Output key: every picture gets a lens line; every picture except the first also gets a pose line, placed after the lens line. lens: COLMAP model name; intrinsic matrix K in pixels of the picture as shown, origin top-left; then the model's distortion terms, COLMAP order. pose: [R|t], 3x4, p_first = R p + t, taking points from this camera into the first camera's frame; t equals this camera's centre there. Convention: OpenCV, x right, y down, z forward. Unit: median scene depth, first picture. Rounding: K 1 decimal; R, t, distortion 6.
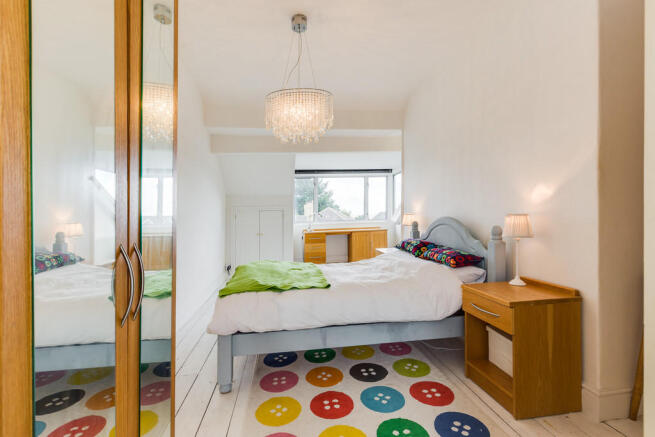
lens RADIAL K [[309.8, 0, 328.4], [0, 309.8, 212.1], [0, 0, 1]] dist [0.000192, 0.000060]
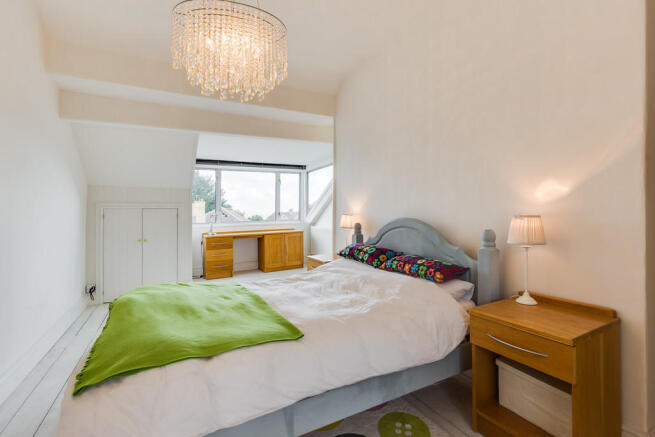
lens RADIAL K [[303.5, 0, 327.5], [0, 303.5, 218.5], [0, 0, 1]] dist [0.002255, 0.000264]
pose [[0.939064, 0.004338, 0.343716, -0.109061], [-0.010902, 0.999793, 0.017167, 0.004995], [-0.343570, -0.019868, 0.938917, 0.323384]]
